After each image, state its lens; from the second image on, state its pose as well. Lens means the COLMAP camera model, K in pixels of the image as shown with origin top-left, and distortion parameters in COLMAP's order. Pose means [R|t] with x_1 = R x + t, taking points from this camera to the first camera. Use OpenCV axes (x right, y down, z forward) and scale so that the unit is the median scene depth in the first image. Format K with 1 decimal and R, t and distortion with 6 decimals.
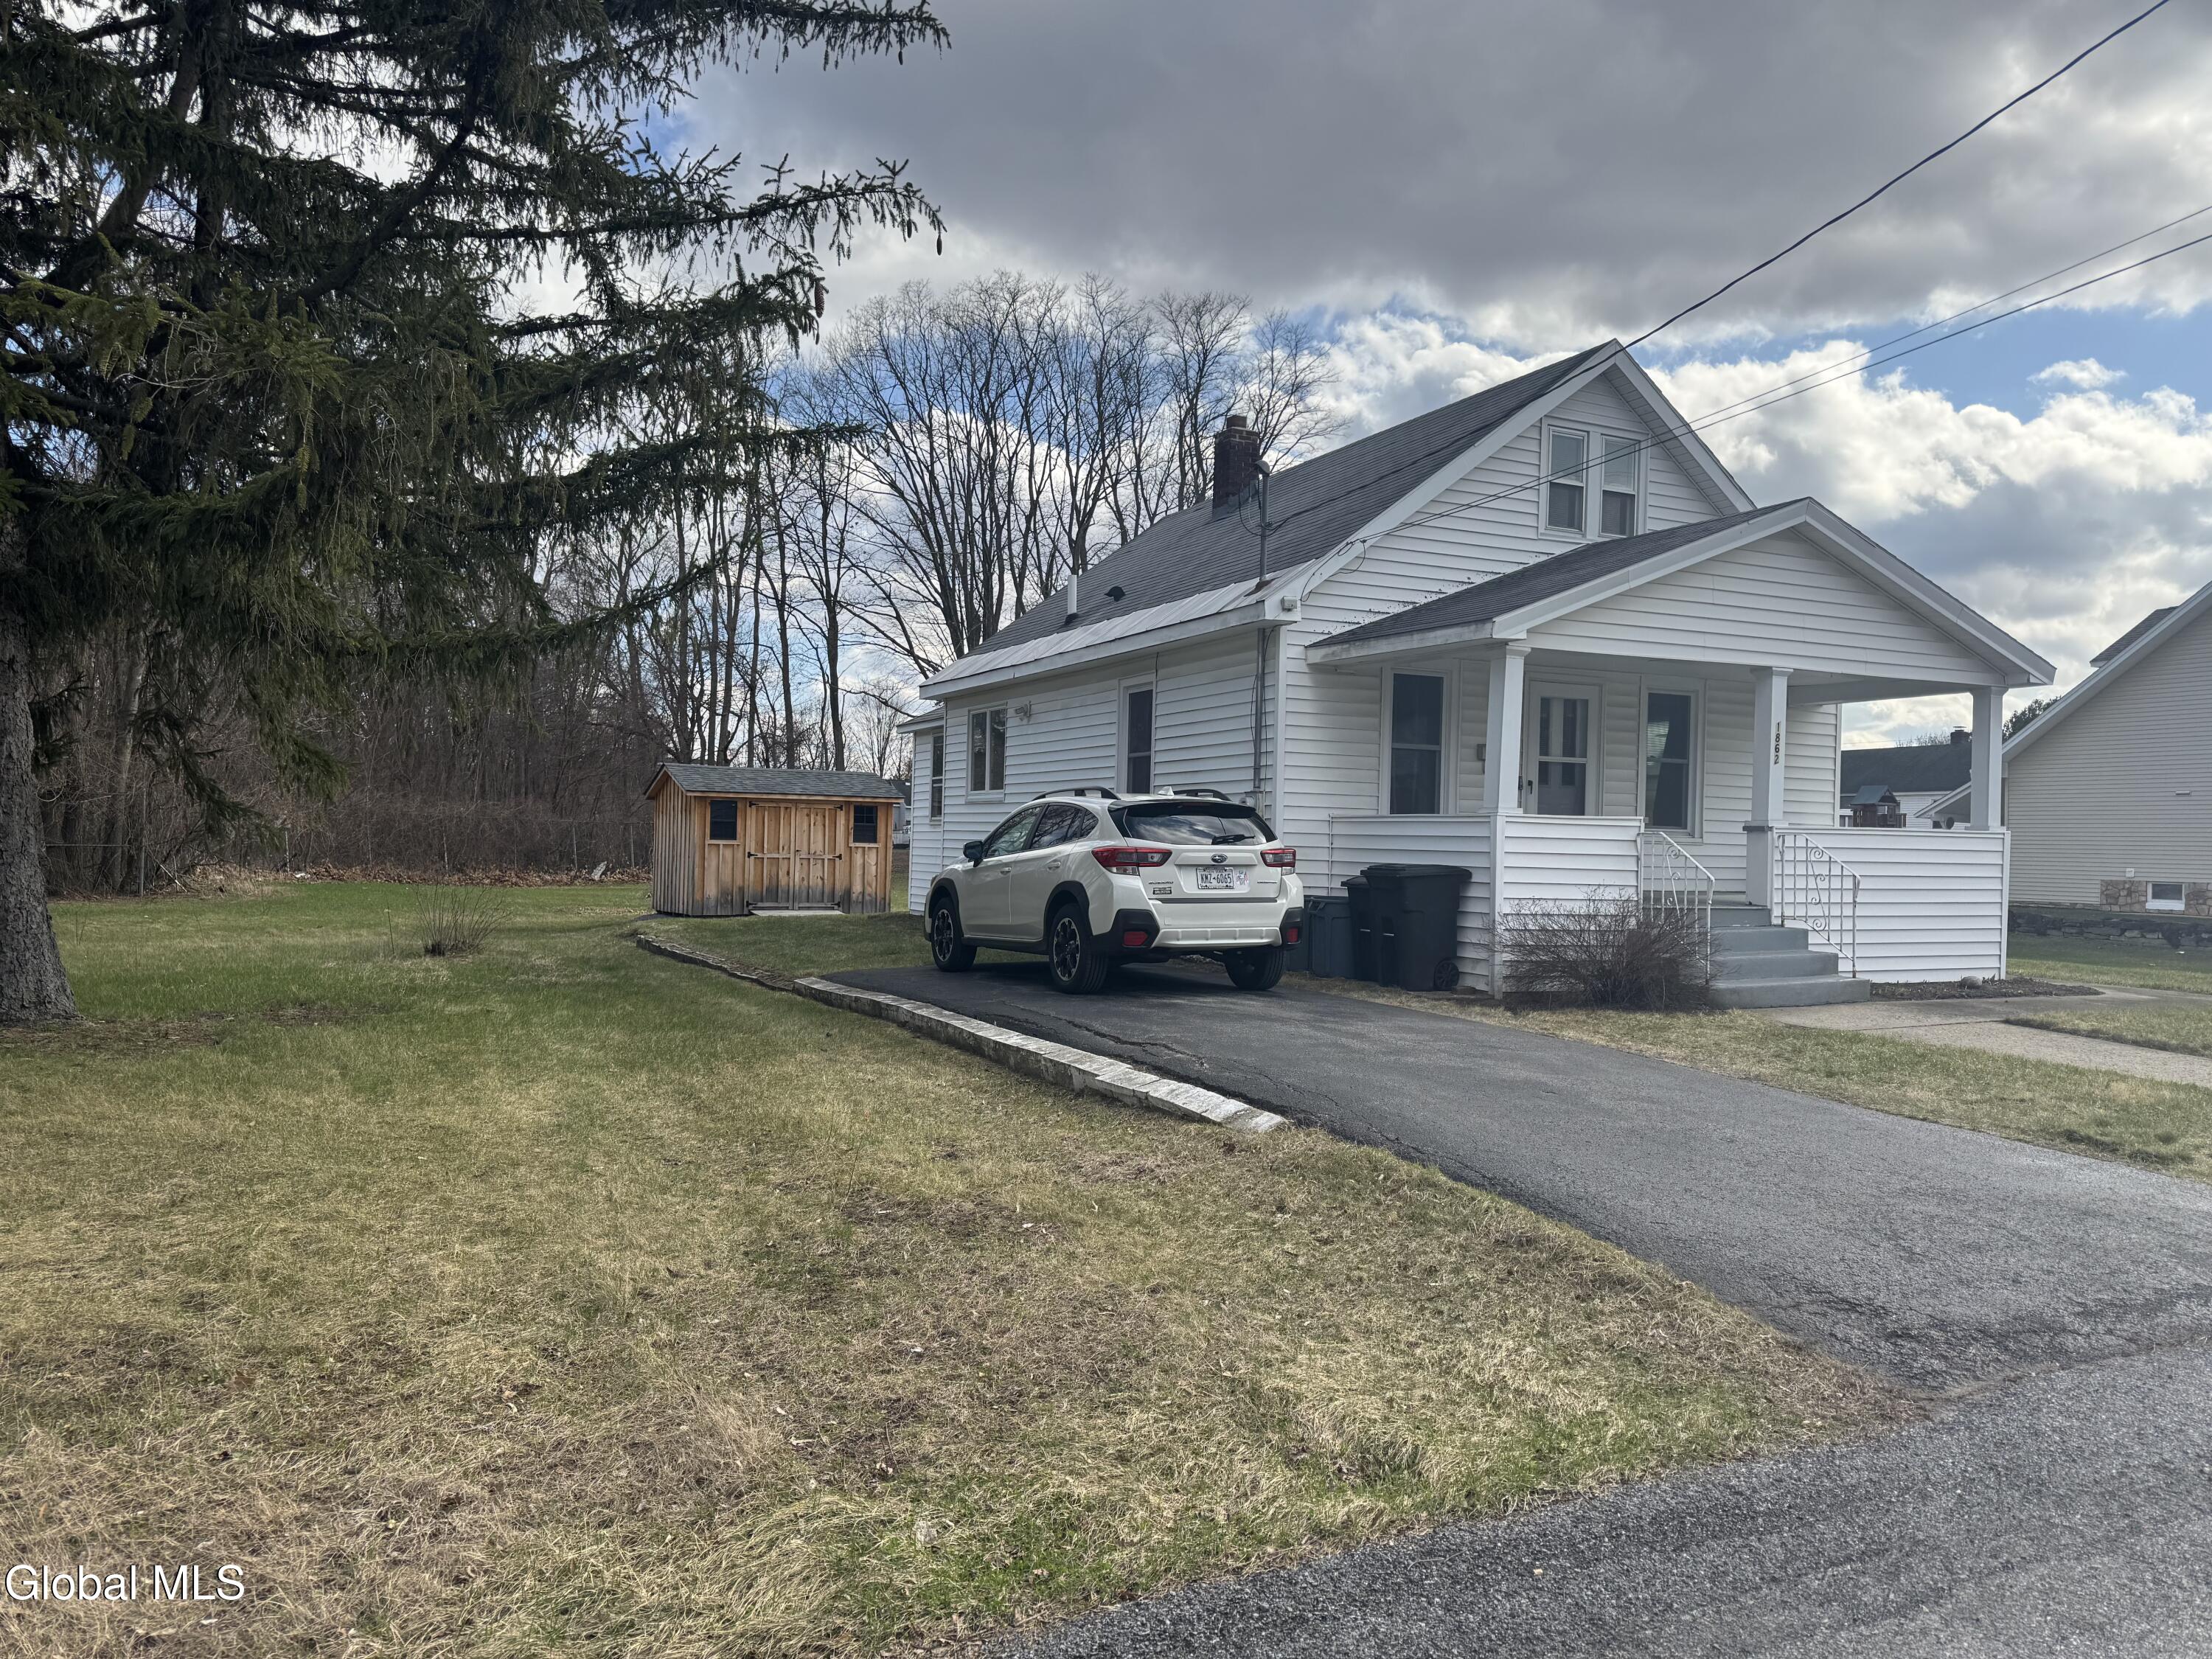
lens RADIAL K [[1570.5, 0, 1106.0], [0, 1570.5, 829.5], [0, 0, 1]] dist [0.009277, -0.000984]
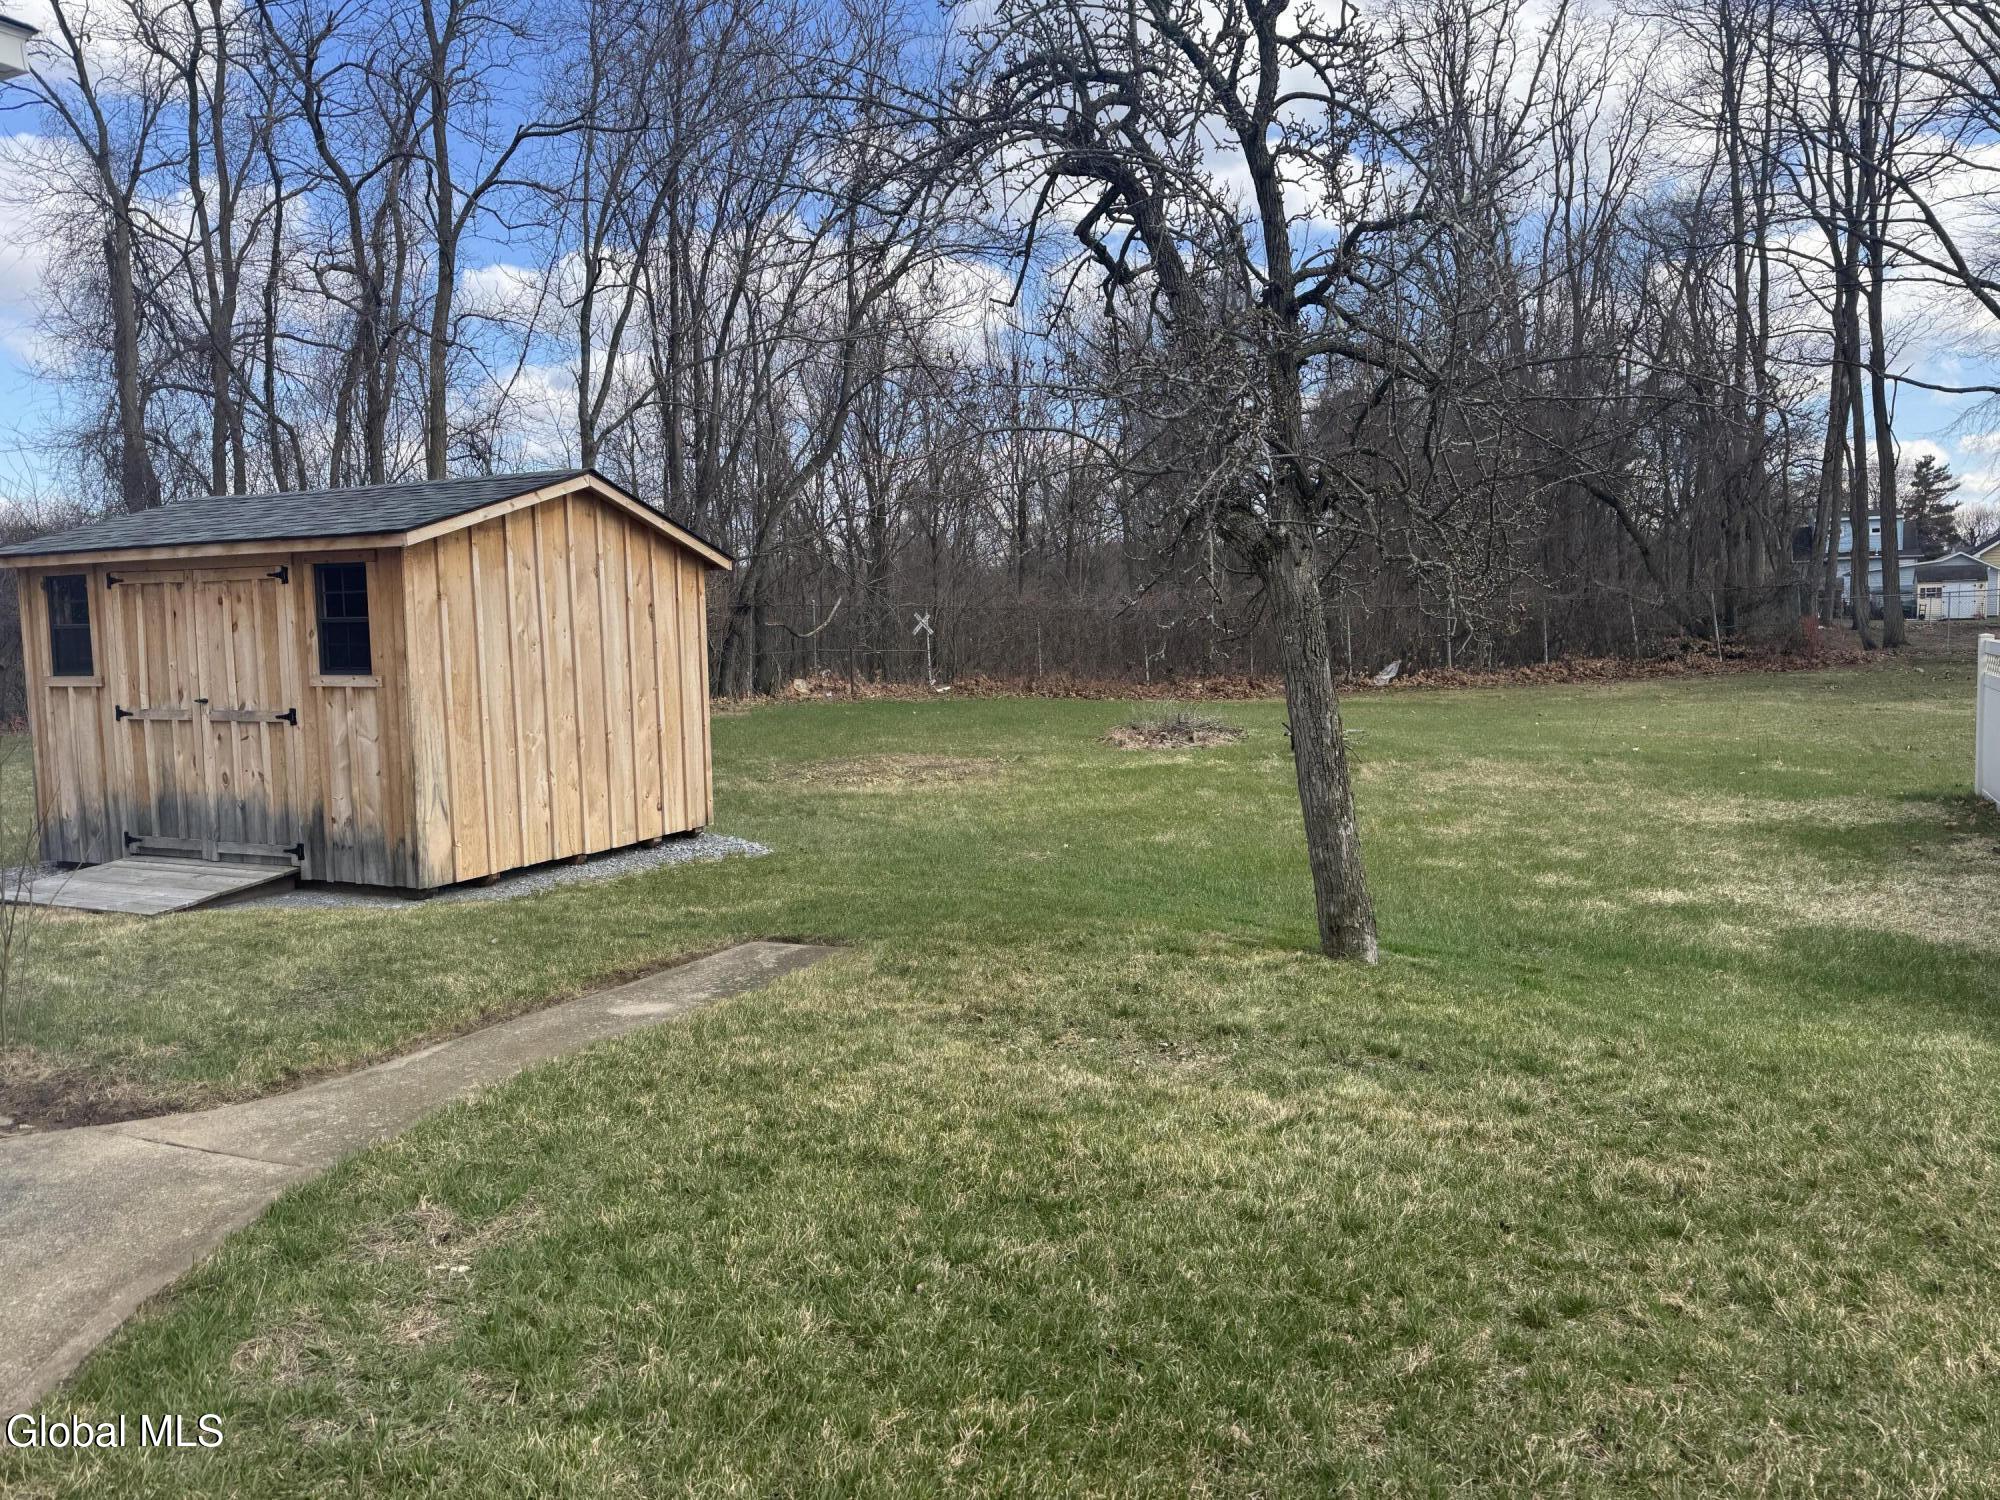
lens RADIAL K [[1419.9, 0, 1000.0], [0, 1419.9, 750.0], [0, 0, 1]] dist [0.009277, -0.000984]
pose [[0.618705, 0.032050, -0.784969, 0.168925], [0.044284, 0.996156, 0.075577, 0.007832], [0.784374, -0.081521, 0.614908, 0.924271]]
